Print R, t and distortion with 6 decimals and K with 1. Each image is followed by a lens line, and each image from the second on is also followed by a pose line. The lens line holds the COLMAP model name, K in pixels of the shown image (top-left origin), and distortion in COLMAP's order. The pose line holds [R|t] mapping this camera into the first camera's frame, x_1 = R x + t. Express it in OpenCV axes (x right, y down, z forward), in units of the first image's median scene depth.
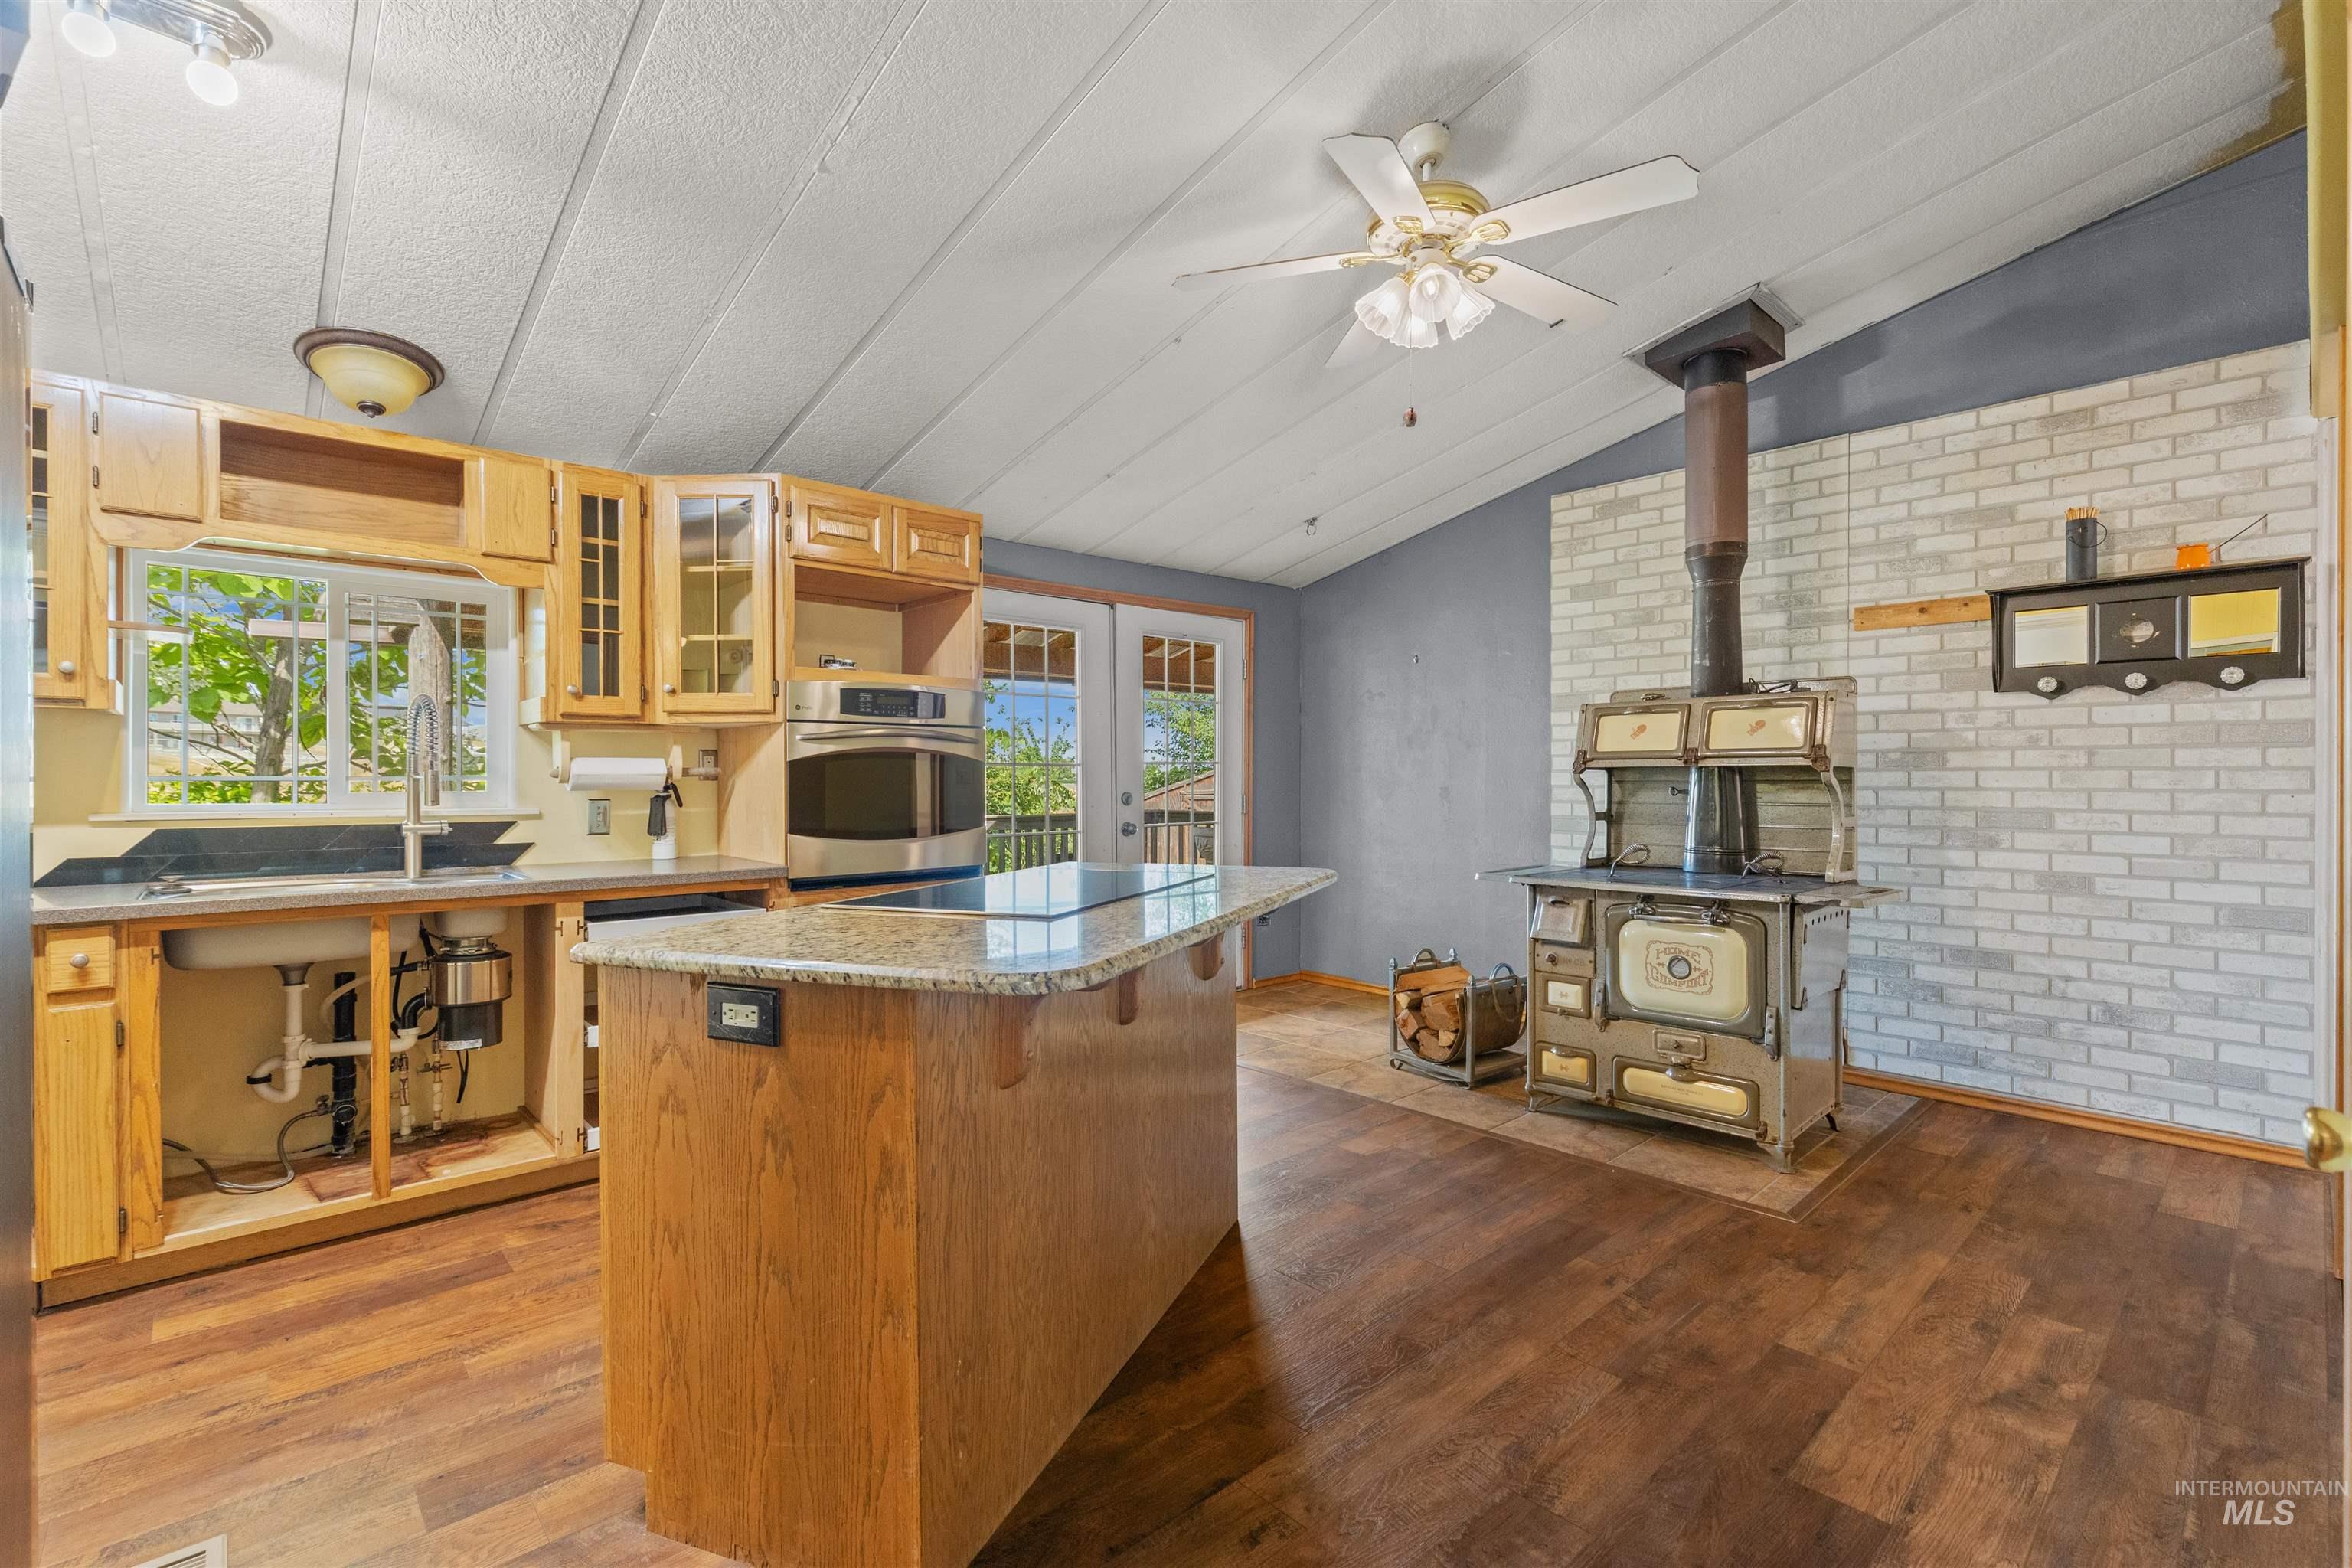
lens RADIAL K [[1057.7, 0, 1169.6], [0, 1057.7, 773.7], [0, 0, 1]] dist [0.005305, -0.004105]
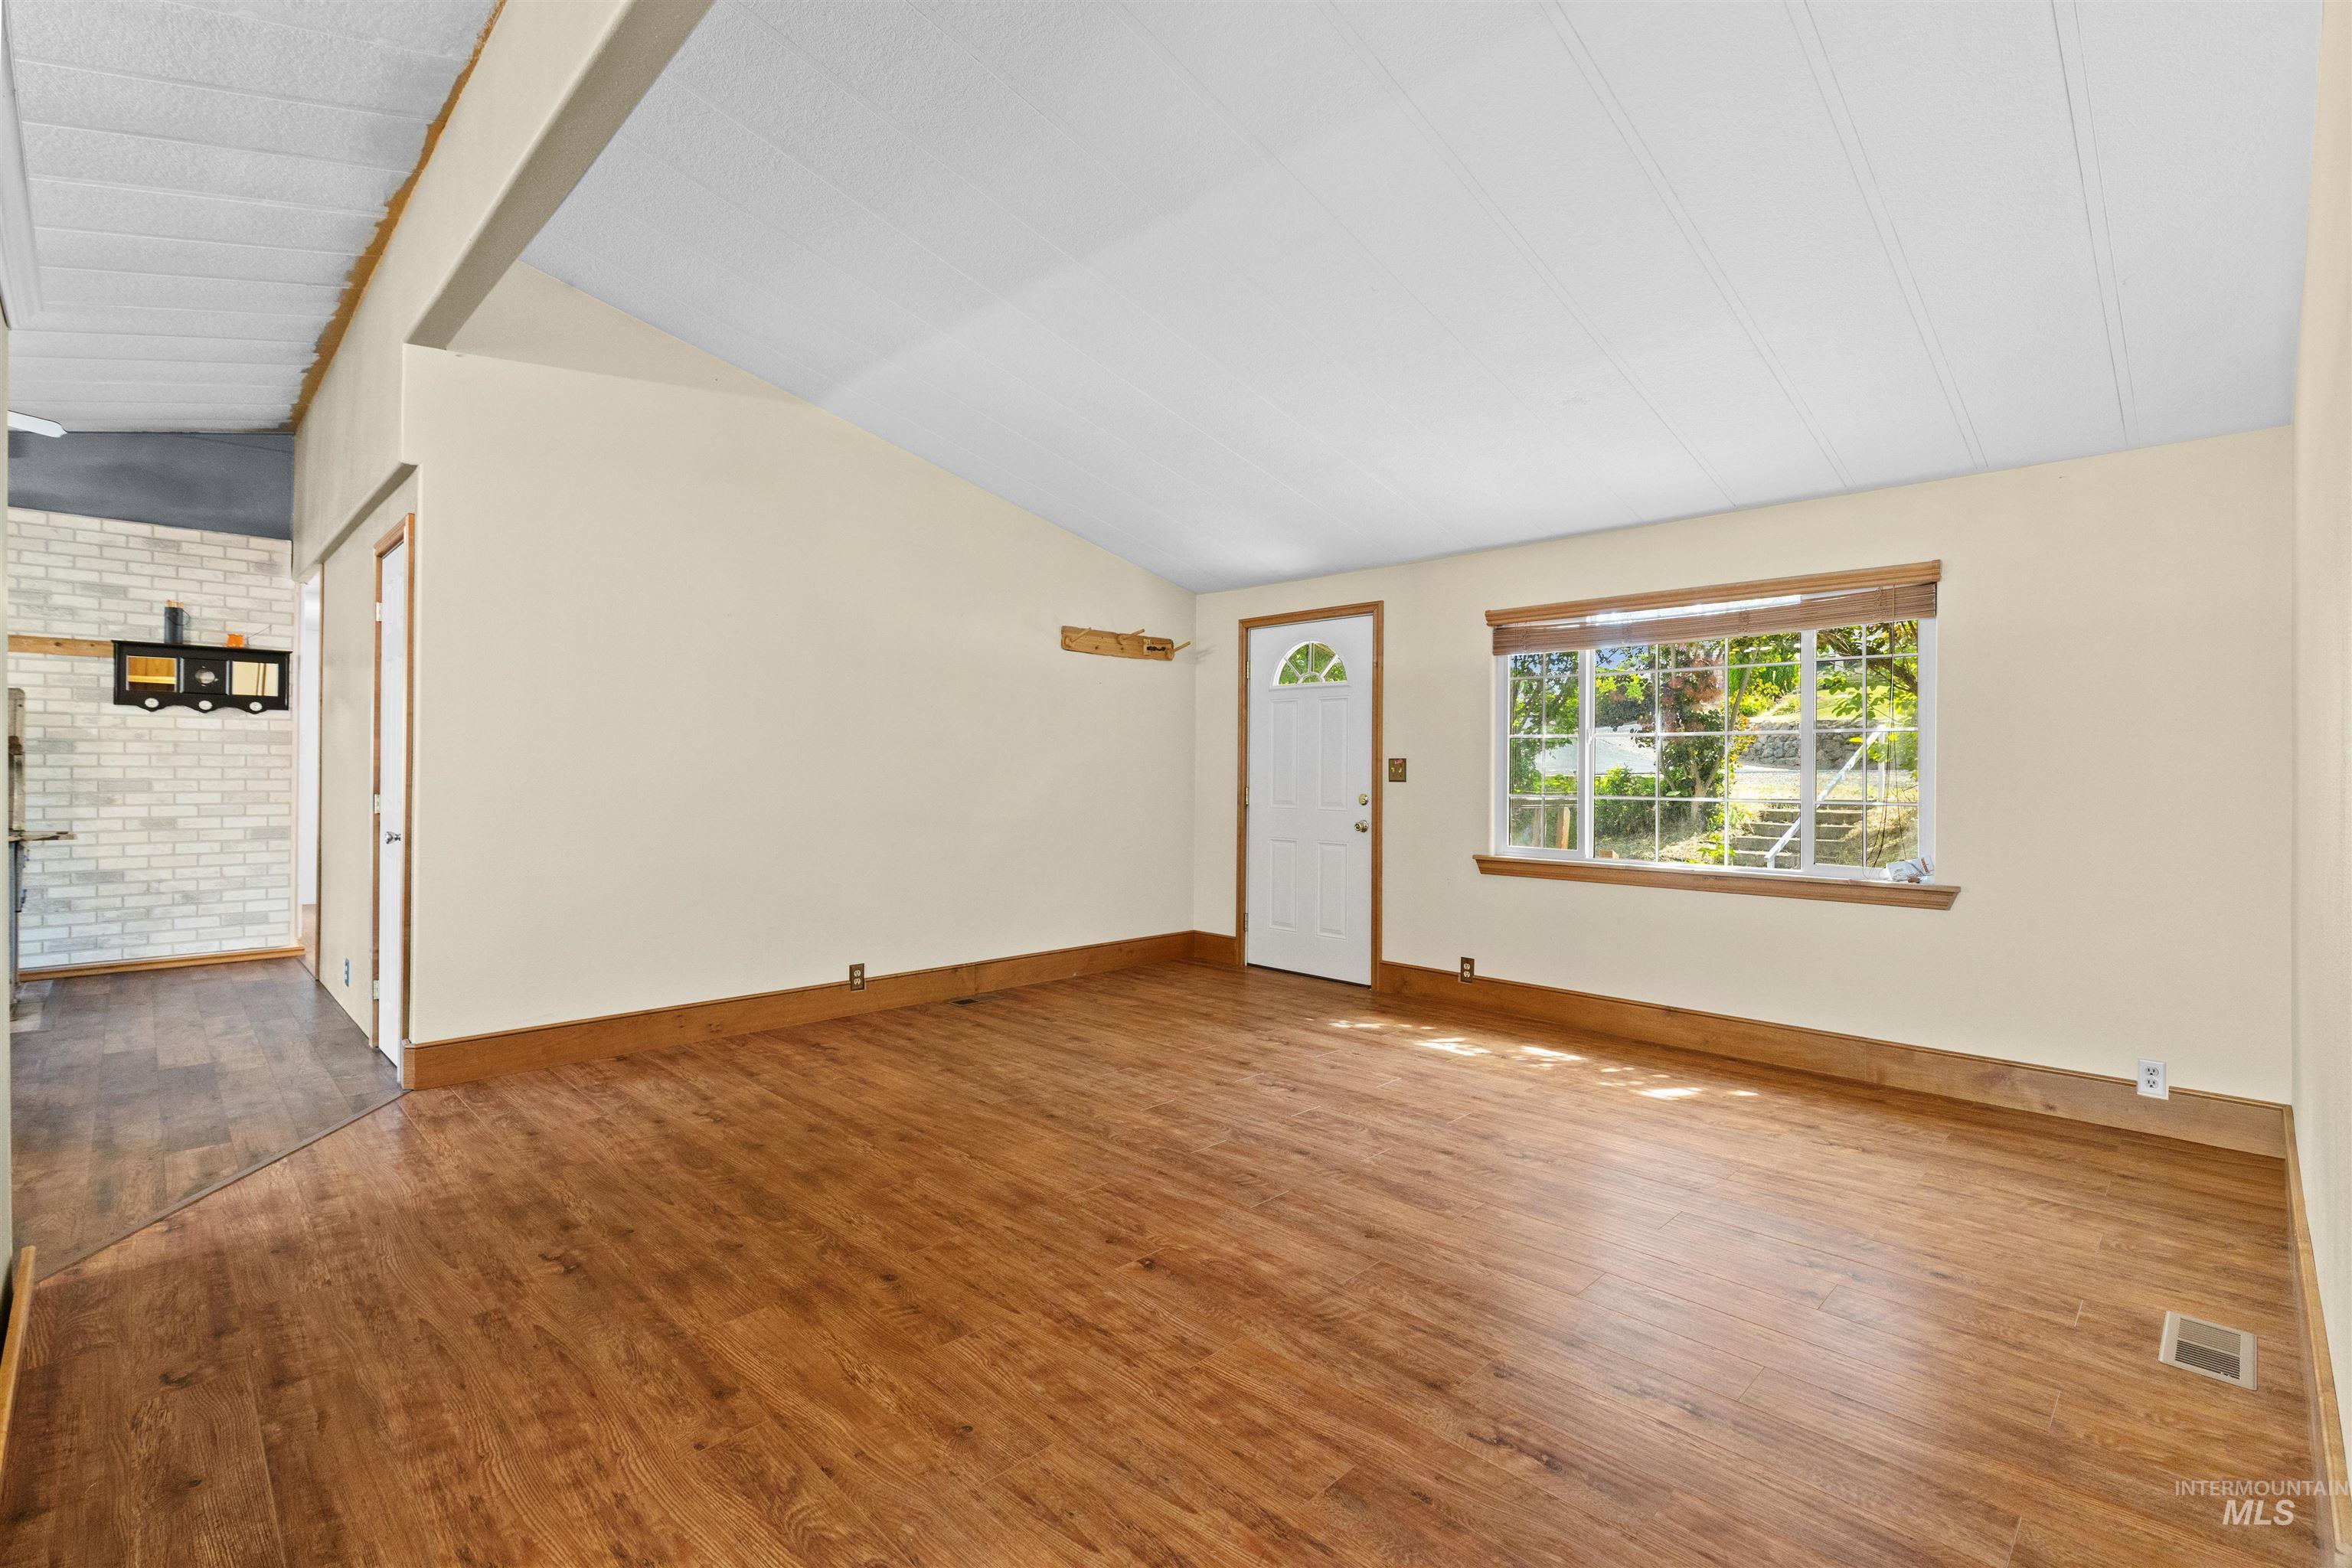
lens RADIAL K [[1057.7, 0, 1179.7], [0, 1057.7, 769.2], [0, 0, 1]] dist [0.005305, -0.004105]
pose [[-0.038015, -0.000515, 0.999277, -0.895156], [-0.010605, 0.999944, 0.000112, 0.001565], [-0.999221, -0.010593, -0.038019, -0.546953]]
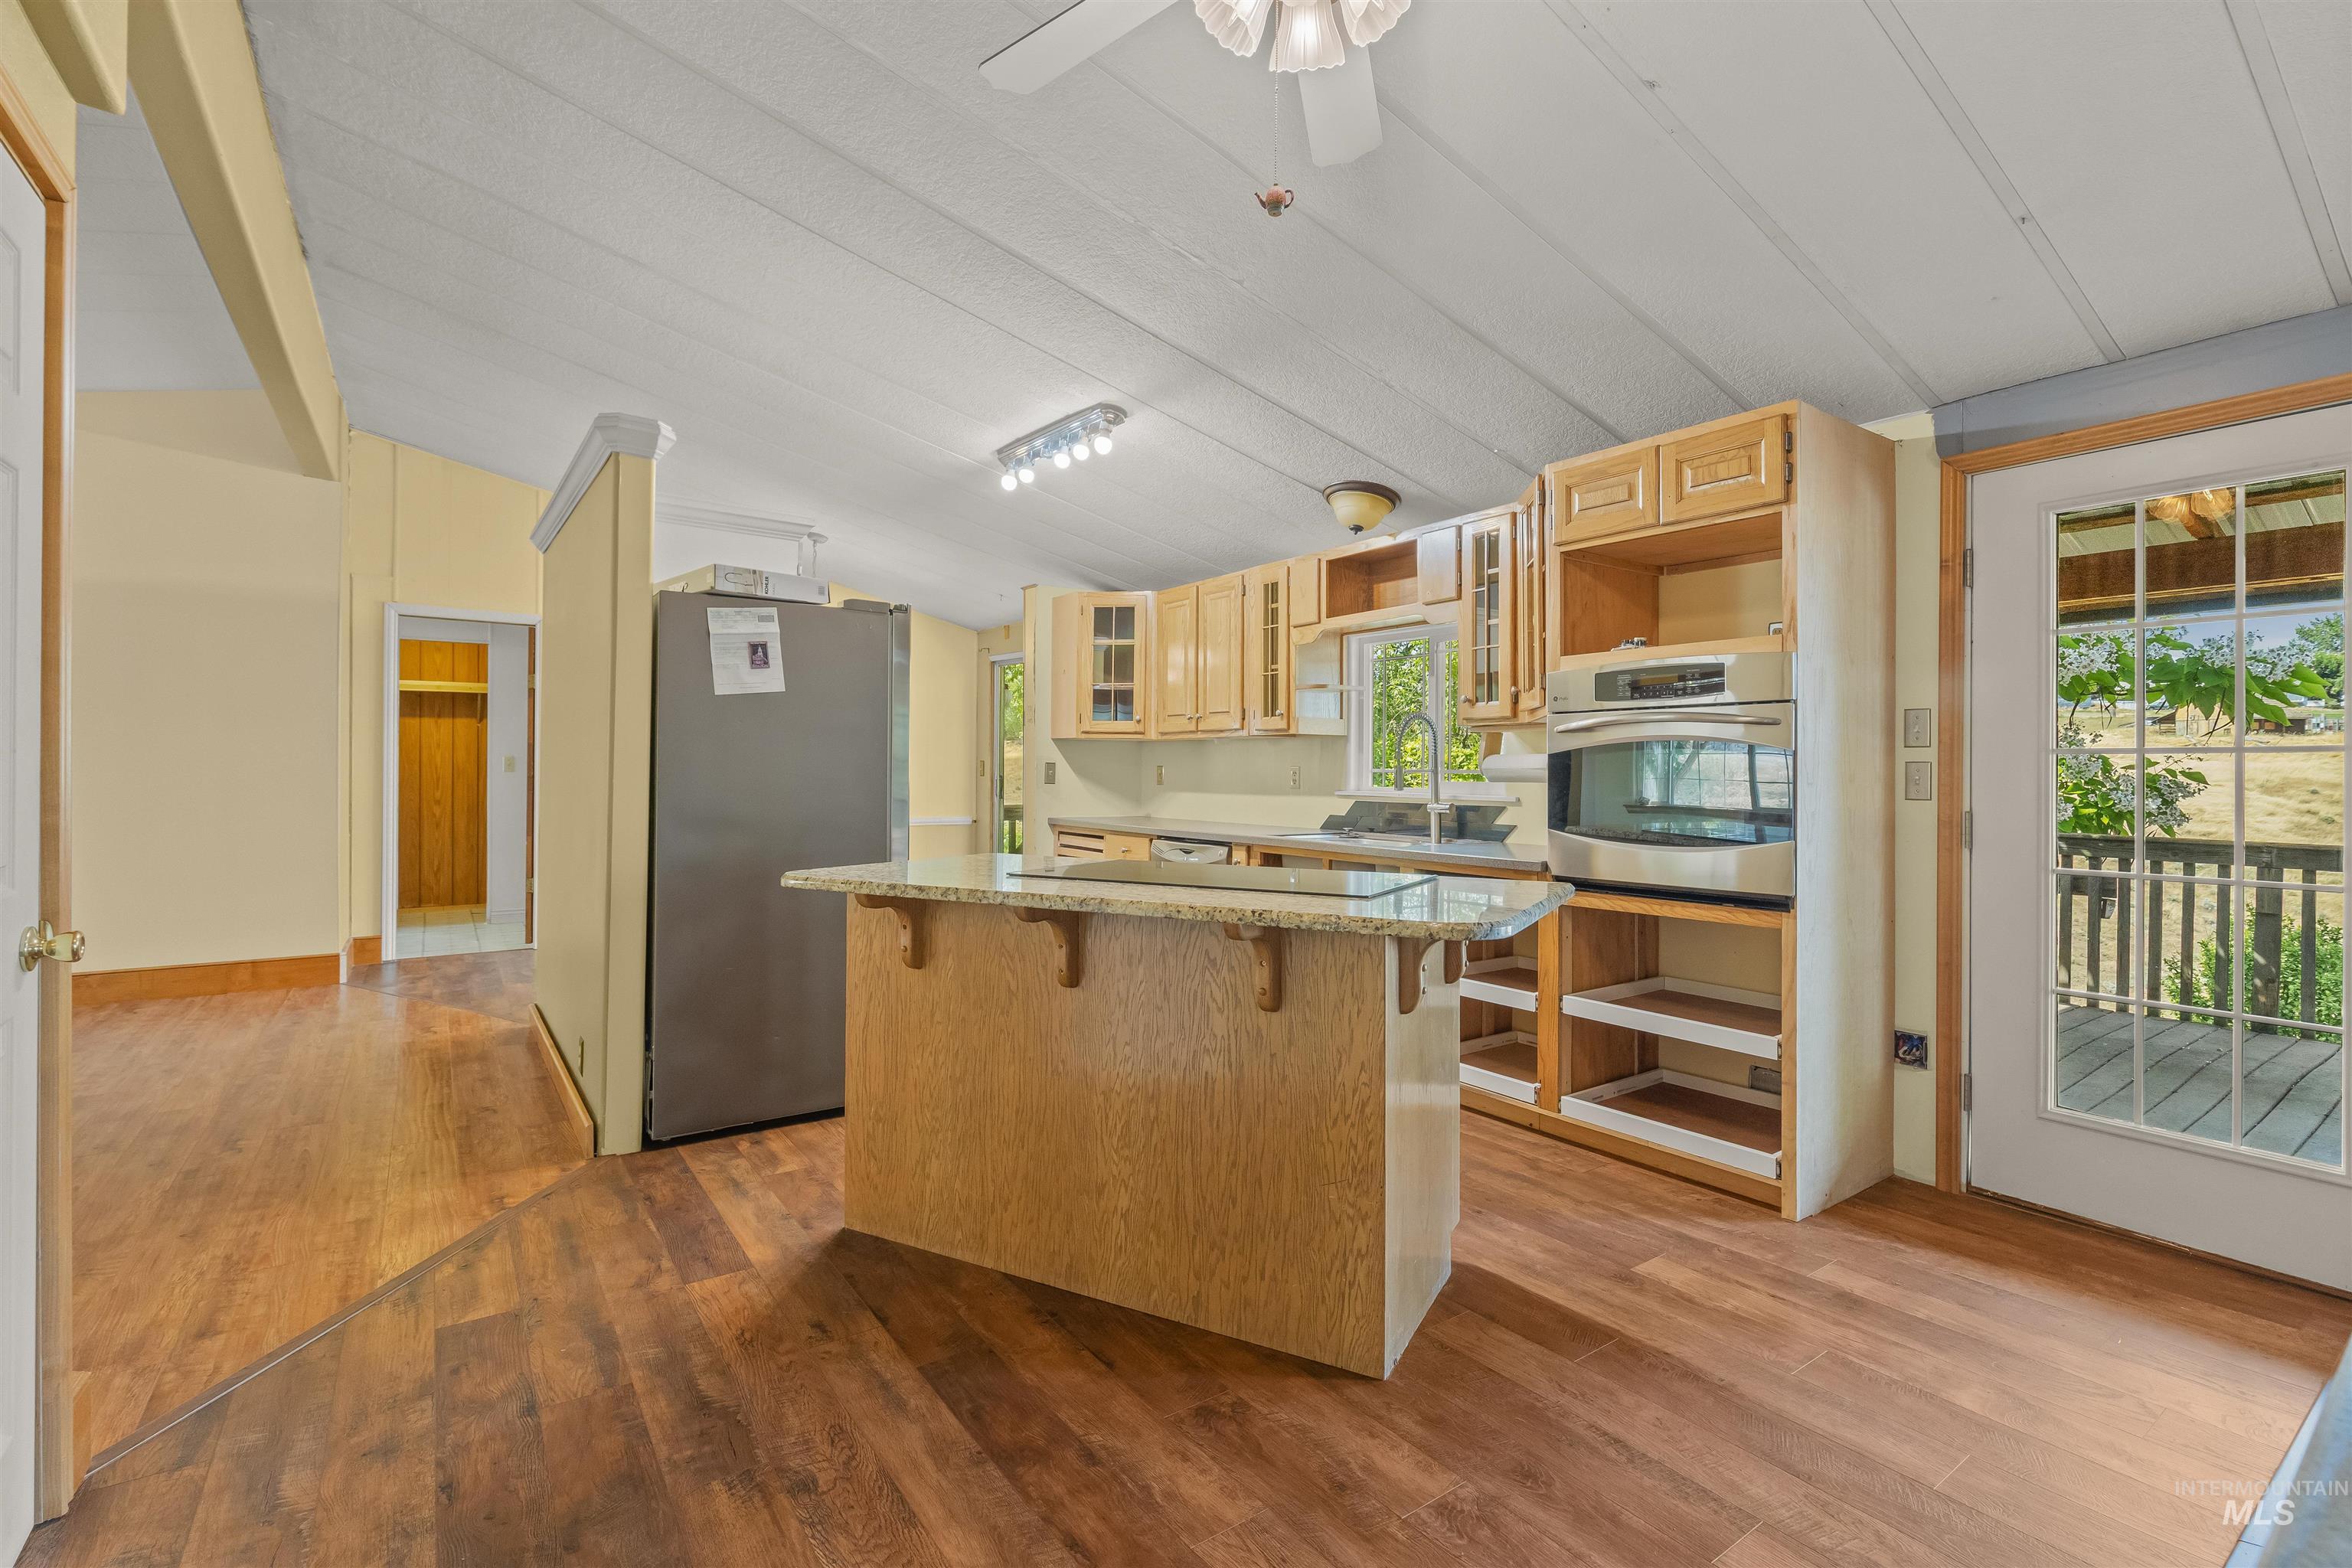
lens RADIAL K [[1057.7, 0, 1171.6], [0, 1057.7, 768.9], [0, 0, 1]] dist [0.005305, -0.004105]
pose [[-0.130779, -0.003611, -0.991405, 0.647603], [-0.006475, 0.999975, -0.002788, 0.006598], [0.991390, 0.006055, -0.130799, 0.771648]]
